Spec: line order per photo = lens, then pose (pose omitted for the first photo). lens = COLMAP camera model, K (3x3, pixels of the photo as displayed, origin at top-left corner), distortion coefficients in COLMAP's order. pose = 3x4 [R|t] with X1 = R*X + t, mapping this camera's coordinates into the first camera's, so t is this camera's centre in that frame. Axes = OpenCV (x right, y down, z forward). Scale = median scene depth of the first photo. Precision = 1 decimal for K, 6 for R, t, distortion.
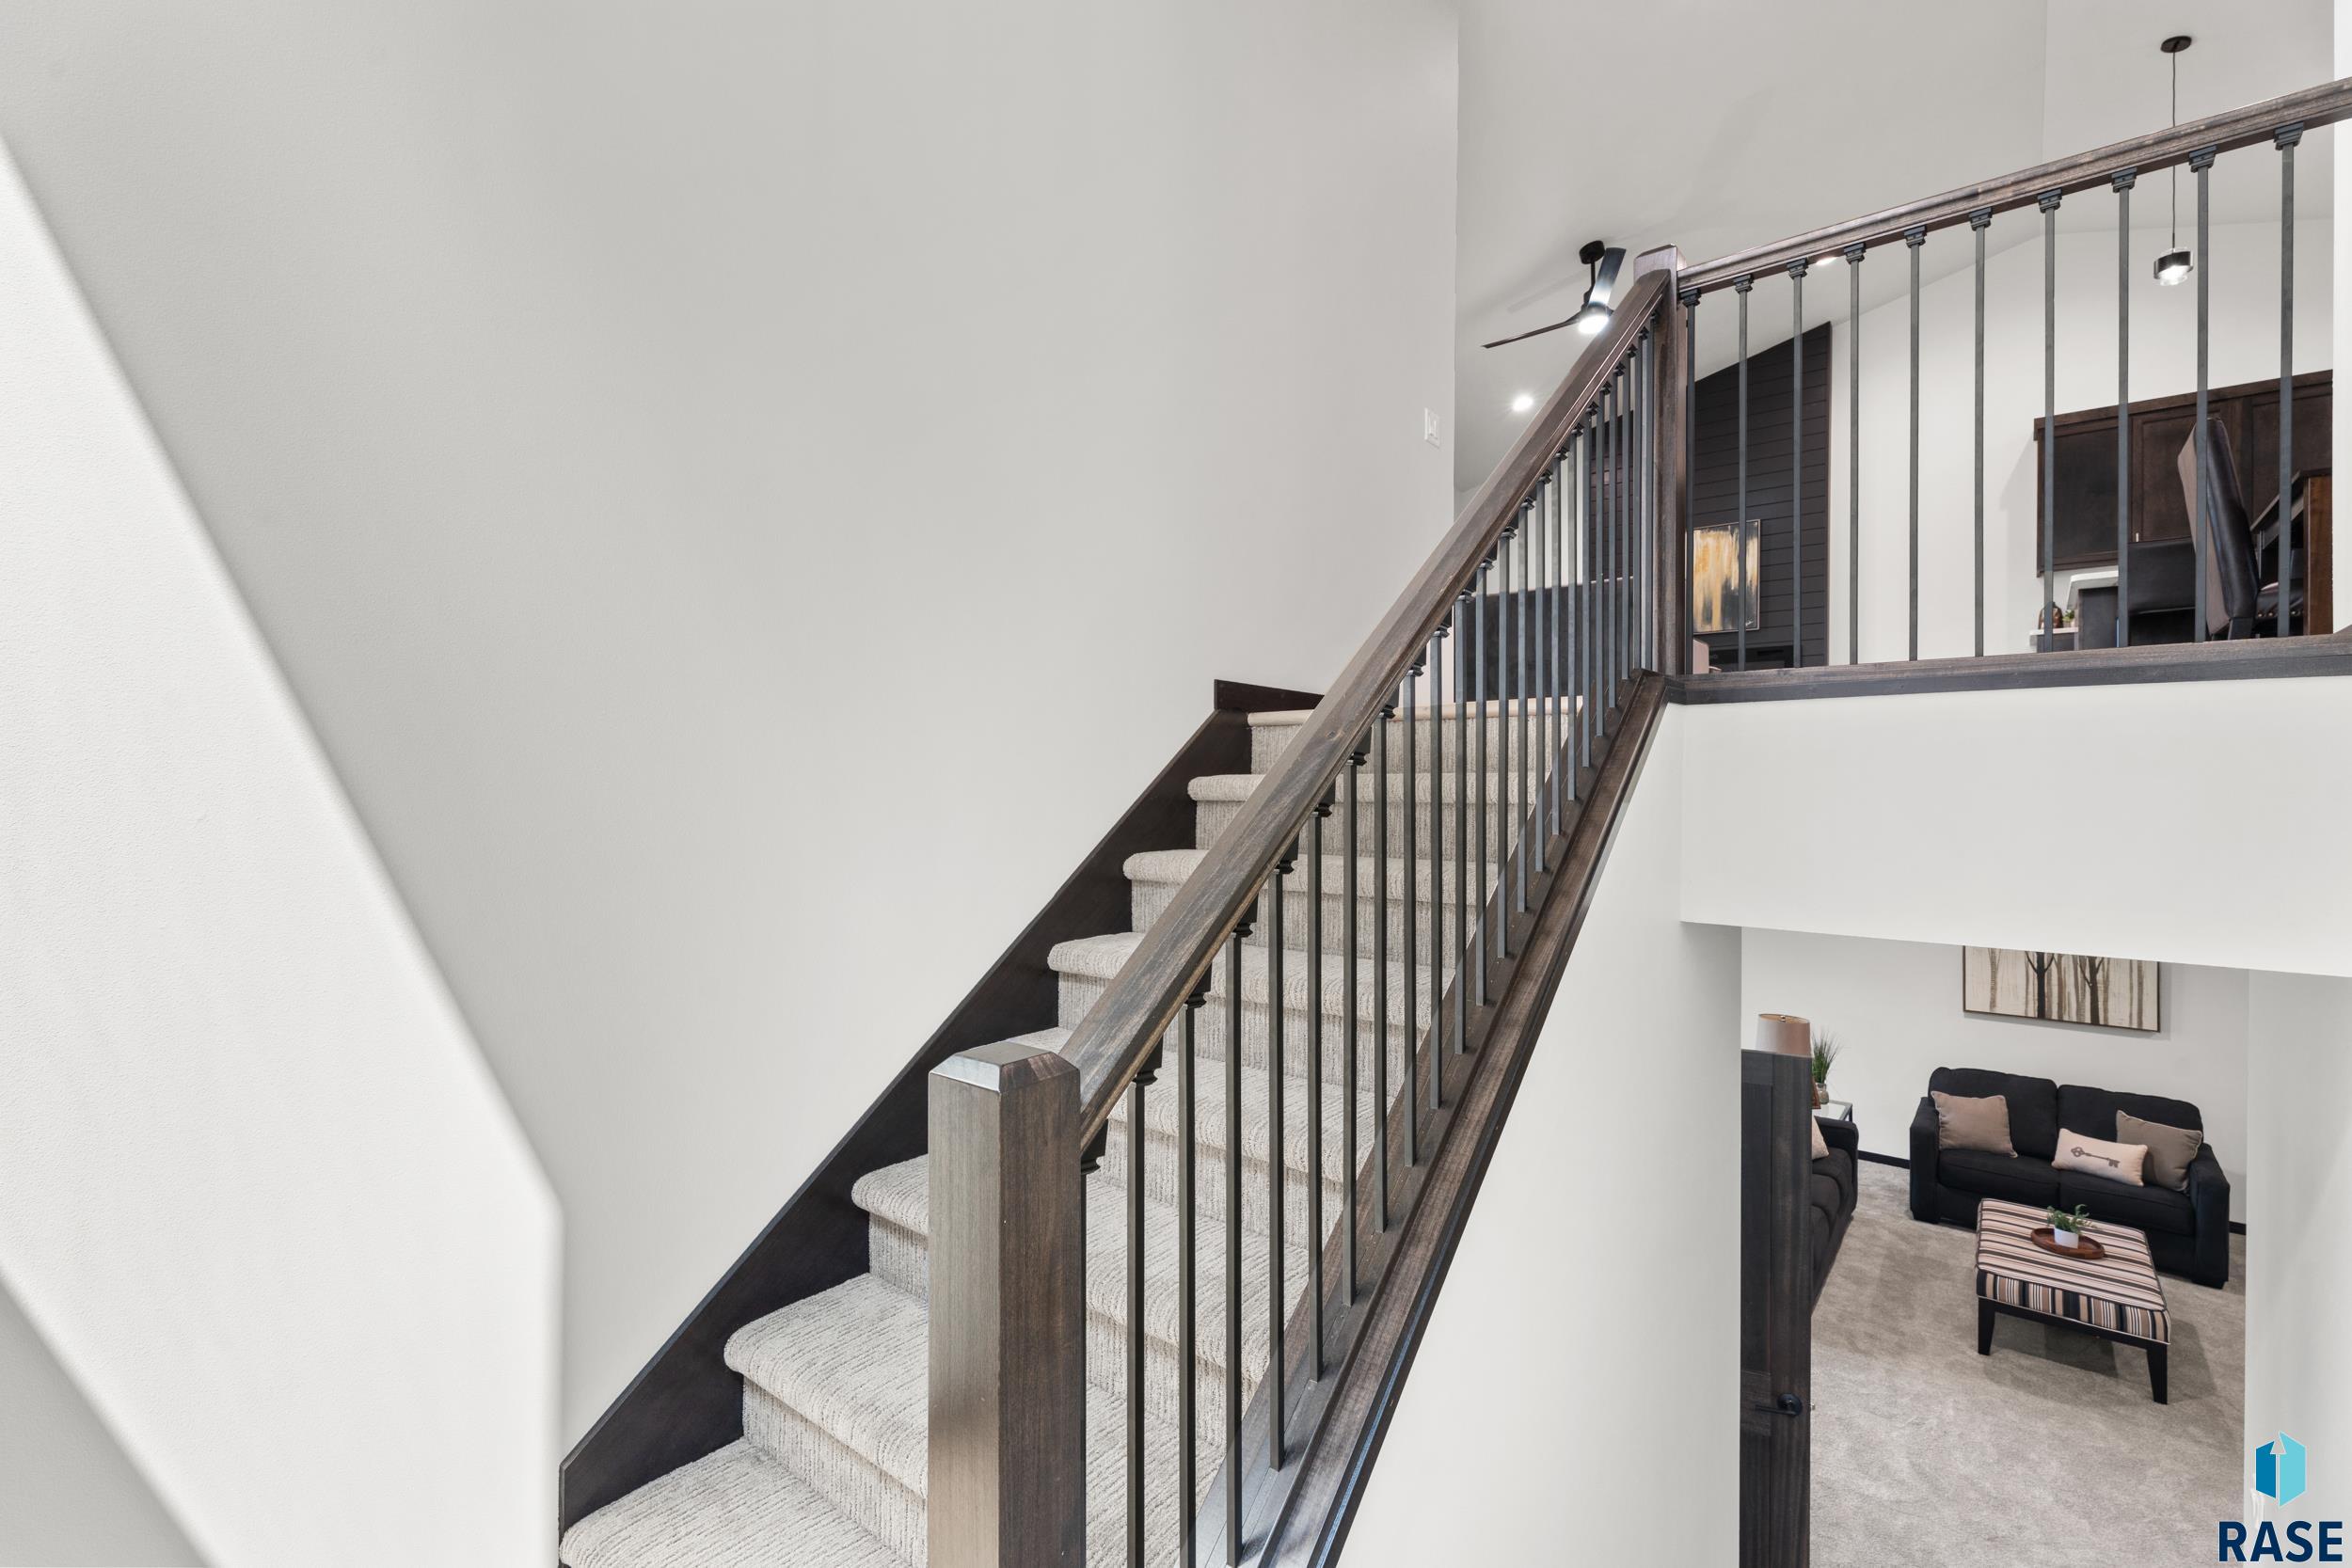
lens RADIAL K [[1046.2, 0, 1176.0], [0, 1046.2, 784.0], [0, 0, 1]] dist [0.001848, 0.000462]
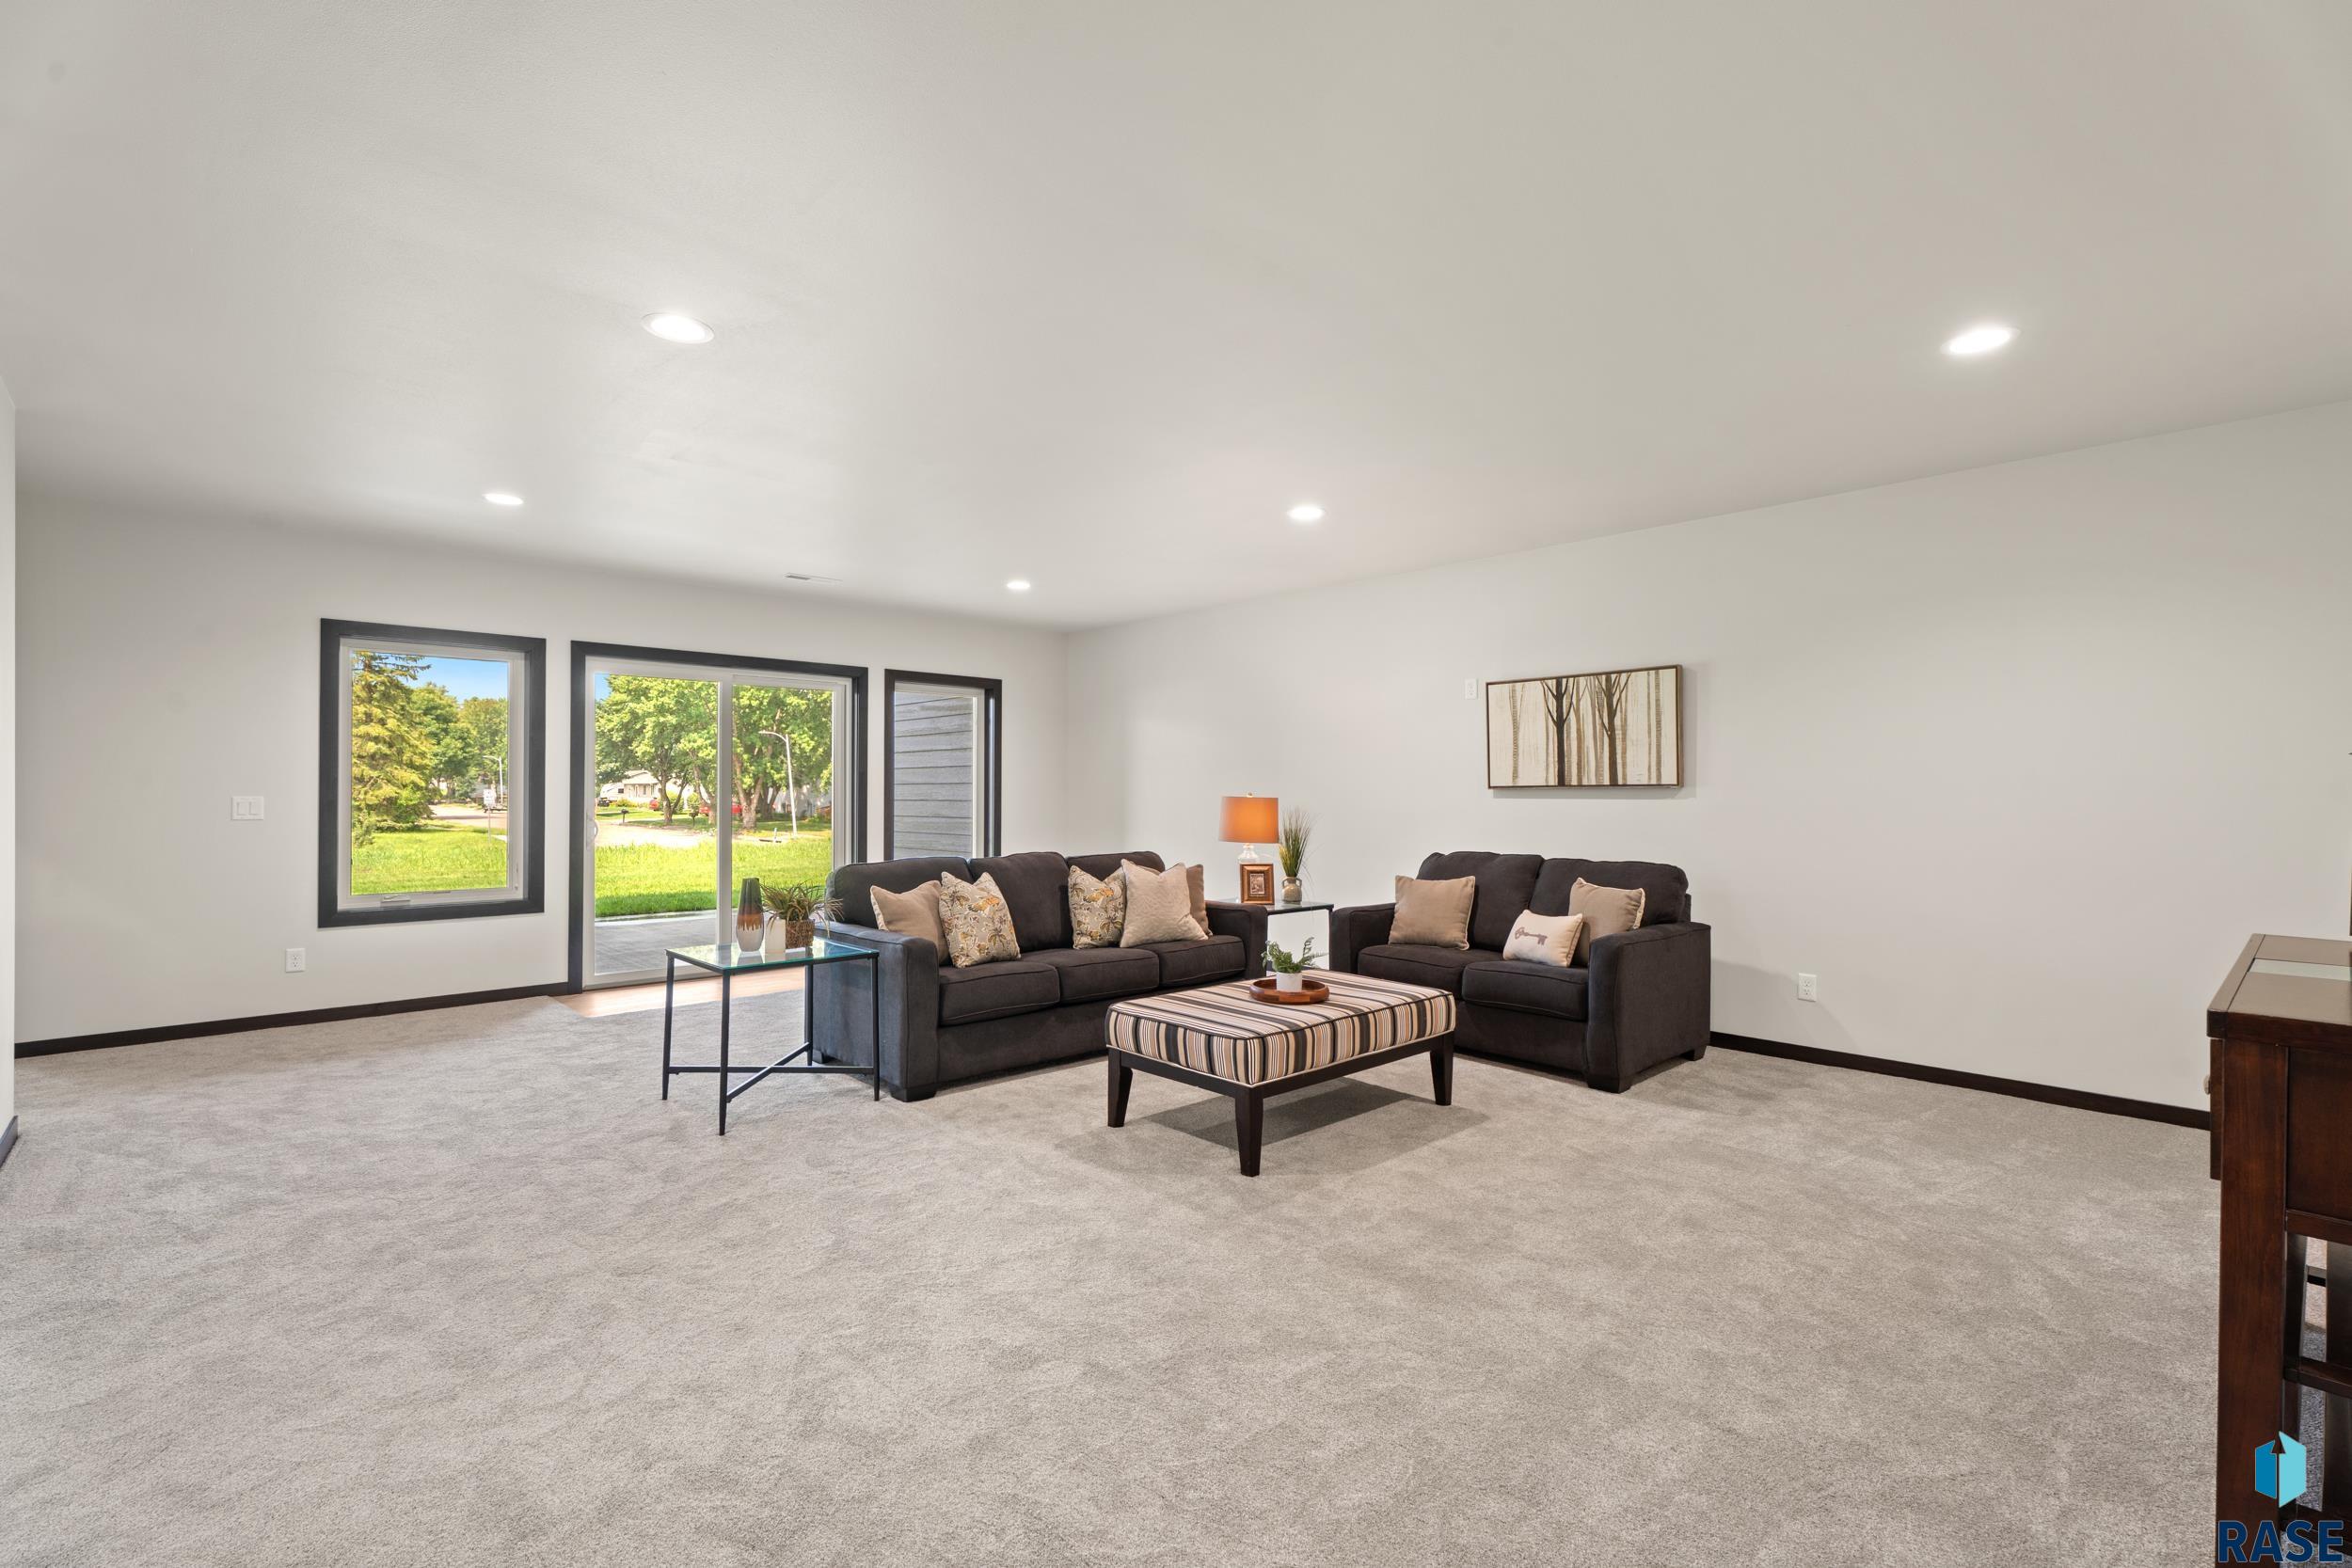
lens RADIAL K [[1046.2, 0, 1176.0], [0, 1046.2, 784.0], [0, 0, 1]] dist [0.001848, 0.000462]
pose [[0.991608, -0.002968, -0.129248, 0.676358], [0.002008, 0.999969, -0.007558, 0.237369], [0.129267, 0.007235, 0.991583, 0.226542]]
